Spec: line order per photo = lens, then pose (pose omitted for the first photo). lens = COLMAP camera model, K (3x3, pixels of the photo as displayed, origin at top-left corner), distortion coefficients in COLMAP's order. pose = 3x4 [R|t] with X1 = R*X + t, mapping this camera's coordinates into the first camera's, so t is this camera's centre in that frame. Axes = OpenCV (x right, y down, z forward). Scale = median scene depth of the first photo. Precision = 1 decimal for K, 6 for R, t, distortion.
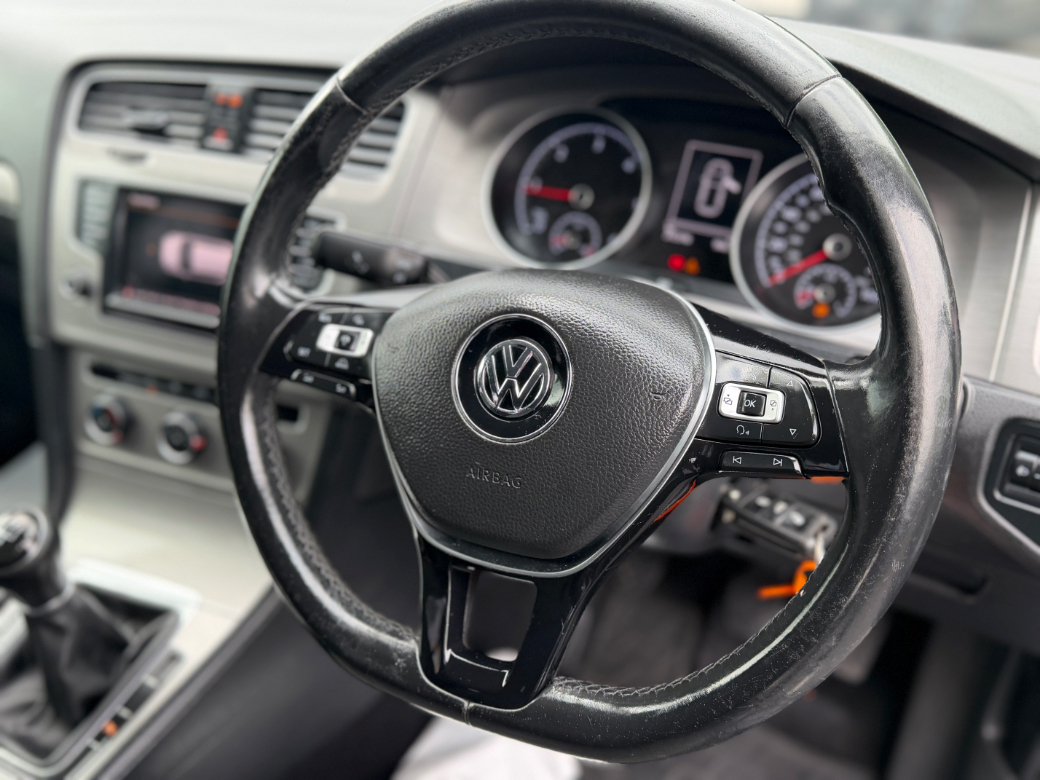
lens RADIAL K [[897.2, 0, 511.7], [0, 897.2, 396.8], [0, 0, 1]] dist [0.047358, -0.071063]
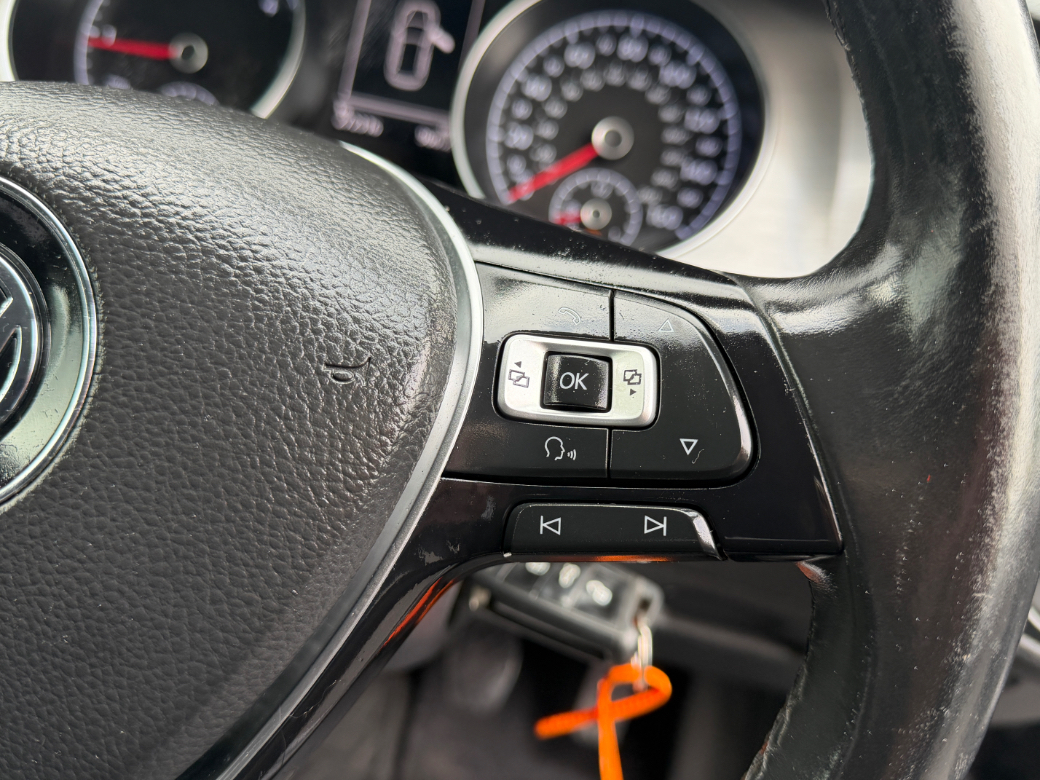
lens RADIAL K [[897.2, 0, 511.6], [0, 897.2, 392.7], [0, 0, 1]] dist [0.047358, -0.071063]
pose [[0.936993, -0.047952, 0.346043, 0.096715], [0.051682, 0.998662, -0.001555, 0.011248], [-0.345505, 0.019341, 0.938218, 0.611661]]
